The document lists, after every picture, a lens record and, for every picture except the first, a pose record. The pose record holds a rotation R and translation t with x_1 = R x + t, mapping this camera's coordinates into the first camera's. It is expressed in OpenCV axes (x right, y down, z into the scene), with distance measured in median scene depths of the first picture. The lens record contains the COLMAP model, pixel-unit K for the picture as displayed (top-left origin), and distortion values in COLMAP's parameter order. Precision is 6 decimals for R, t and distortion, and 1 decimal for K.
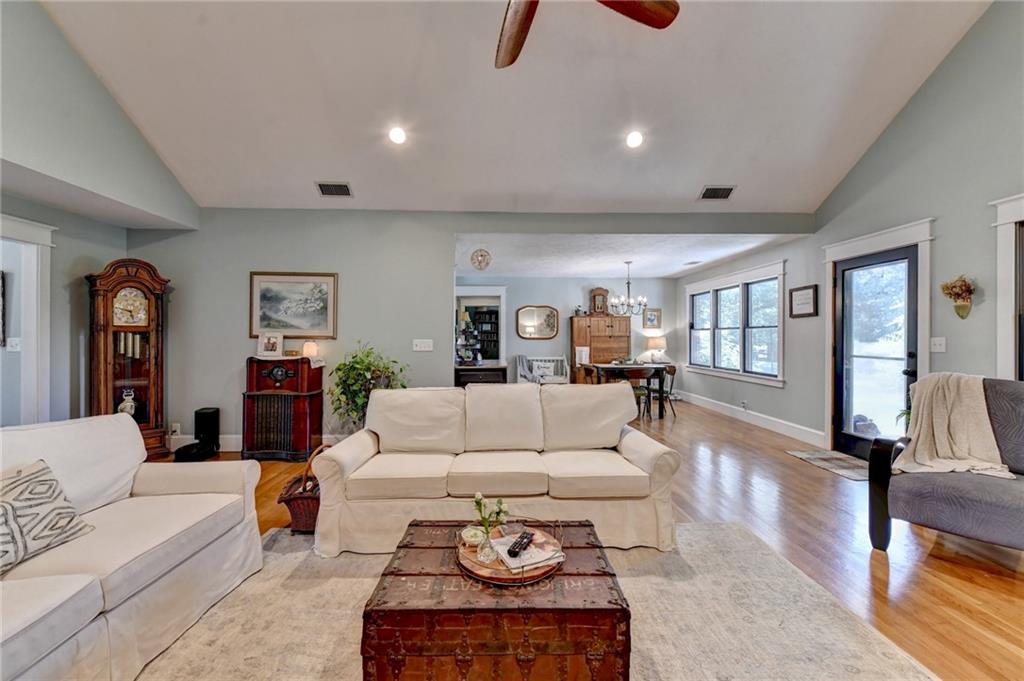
lens RADIAL K [[420.1, 0, 507.1], [0, 420.1, 335.7], [0, 0, 1]] dist [0.000557, 0.000097]
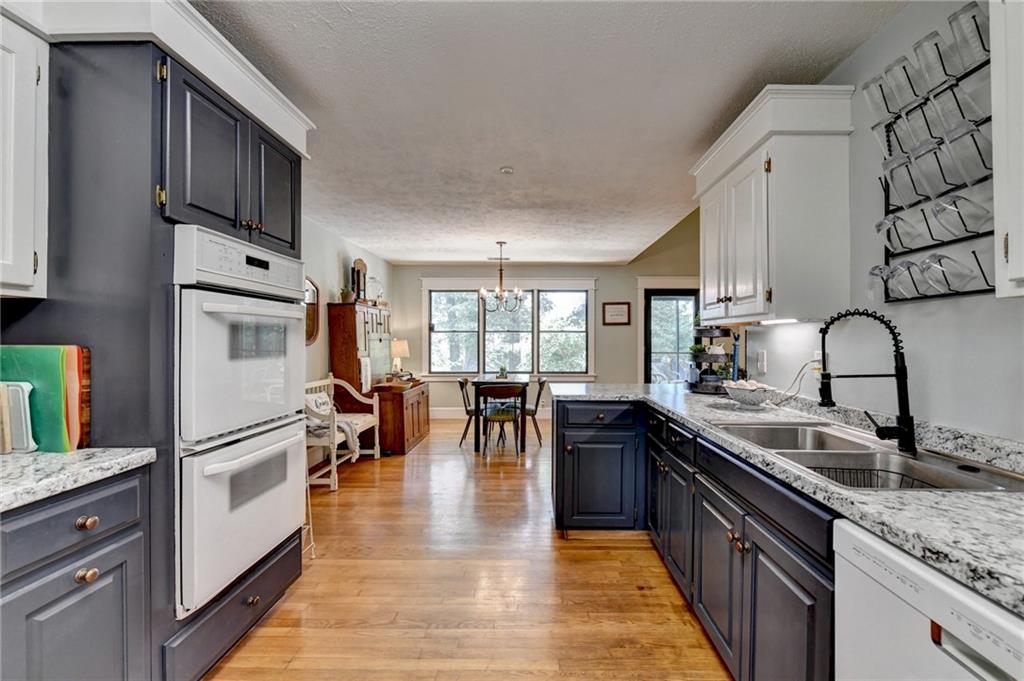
lens RADIAL K [[420.1, 0, 518.1], [0, 420.1, 338.2], [0, 0, 1]] dist [0.000557, 0.000097]
pose [[0.019092, 0.000205, 0.999818, -0.614976], [-0.000782, 1.000000, -0.000190, -0.002646], [-0.999817, -0.000779, 0.019092, 1.245705]]
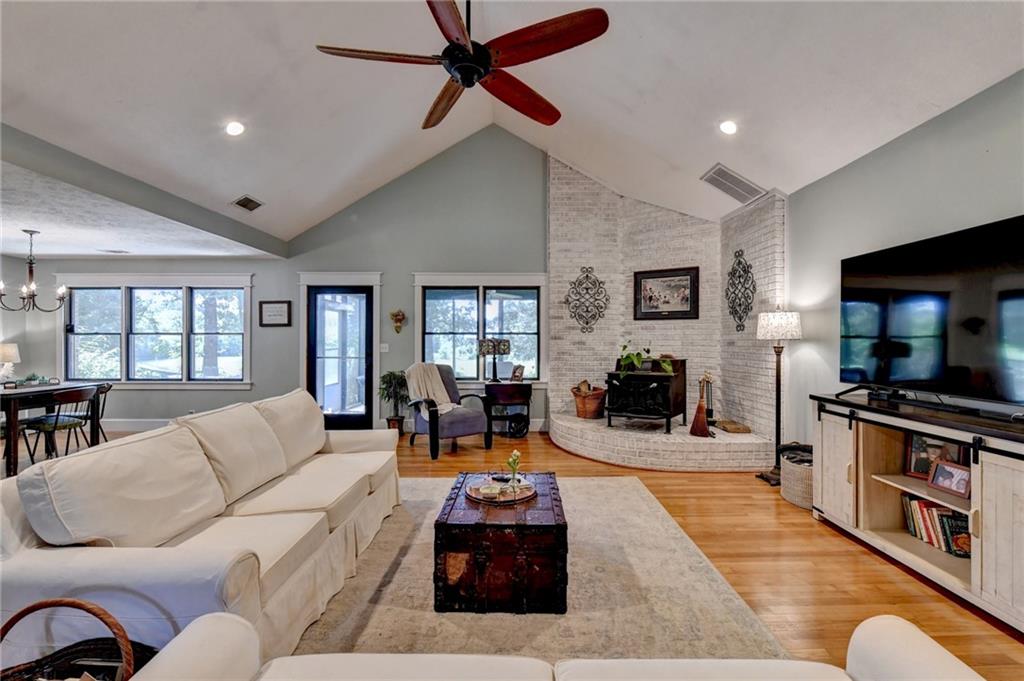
lens RADIAL K [[459.8, 0, 505.0], [0, 459.8, 342.1], [0, 0, 1]] dist [-0.001385, 0.000128]
pose [[0.029577, -0.002149, 0.999560, -0.546336], [-0.002985, 0.999993, 0.002239, -0.005604], [-0.999558, -0.003050, 0.029570, 0.308571]]
